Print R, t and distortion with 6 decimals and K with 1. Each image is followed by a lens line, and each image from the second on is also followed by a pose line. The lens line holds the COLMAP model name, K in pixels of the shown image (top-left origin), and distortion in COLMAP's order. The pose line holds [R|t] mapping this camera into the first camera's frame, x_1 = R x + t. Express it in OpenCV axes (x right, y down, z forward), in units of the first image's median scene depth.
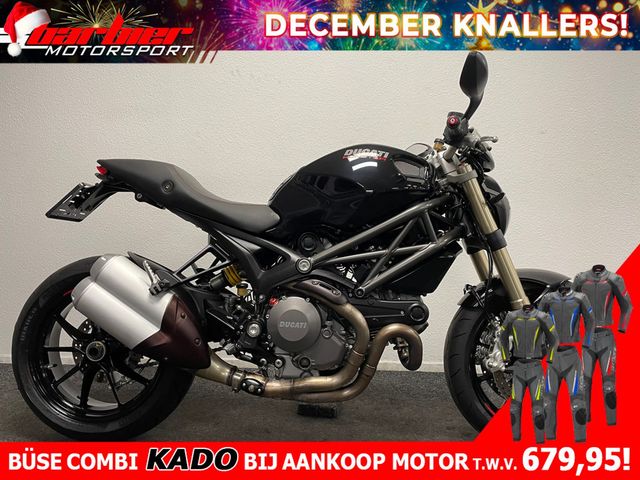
lens RADIAL K [[481.2, 0, 320.0], [0, 481.2, 240.0], [0, 0, 1]] dist [0.064271, -0.003284]
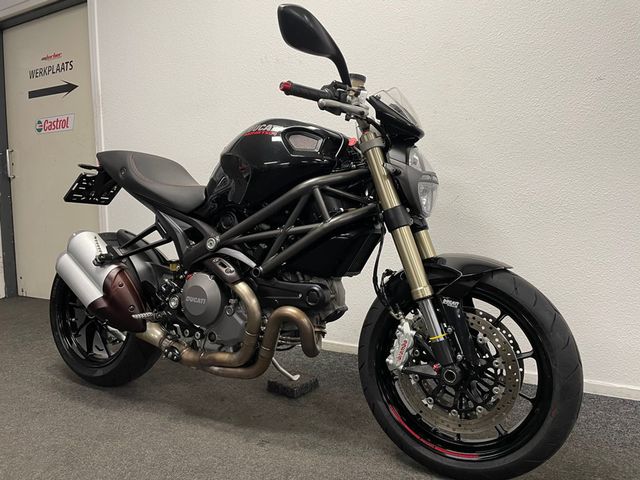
lens RADIAL K [[481.2, 0, 320.0], [0, 481.2, 240.0], [0, 0, 1]] dist [0.064271, -0.003284]
pose [[0.894513, 0.016747, -0.446728, 0.629581], [-0.002428, 0.999465, 0.032605, 0.010602], [0.447035, -0.028081, 0.894076, 0.179048]]
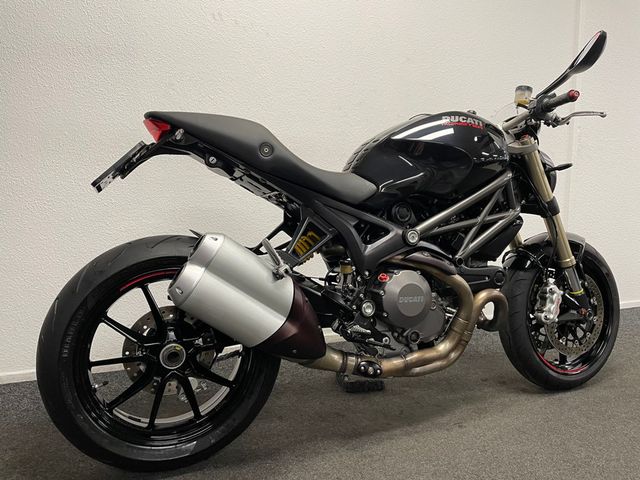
lens RADIAL K [[481.2, 0, 320.0], [0, 481.2, 240.0], [0, 0, 1]] dist [0.064271, -0.003284]
pose [[0.913490, -0.045297, 0.404333, -0.581838], [0.021533, 0.997773, 0.063129, -0.006137], [-0.406292, -0.048961, 0.912431, 0.199442]]
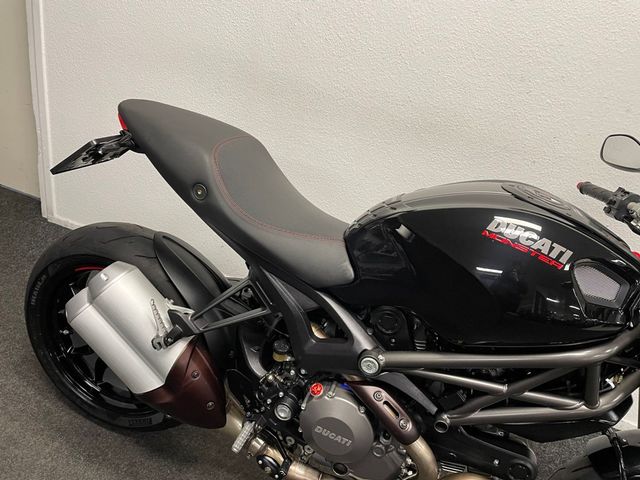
lens RADIAL K [[481.2, 0, 320.0], [0, 481.2, 240.0], [0, 0, 1]] dist [0.064271, -0.003284]
pose [[0.946161, 0.282718, -0.157636, -0.041148], [-0.196038, 0.888001, 0.415961, -0.361638], [0.257580, -0.362663, 0.895616, 0.442354]]
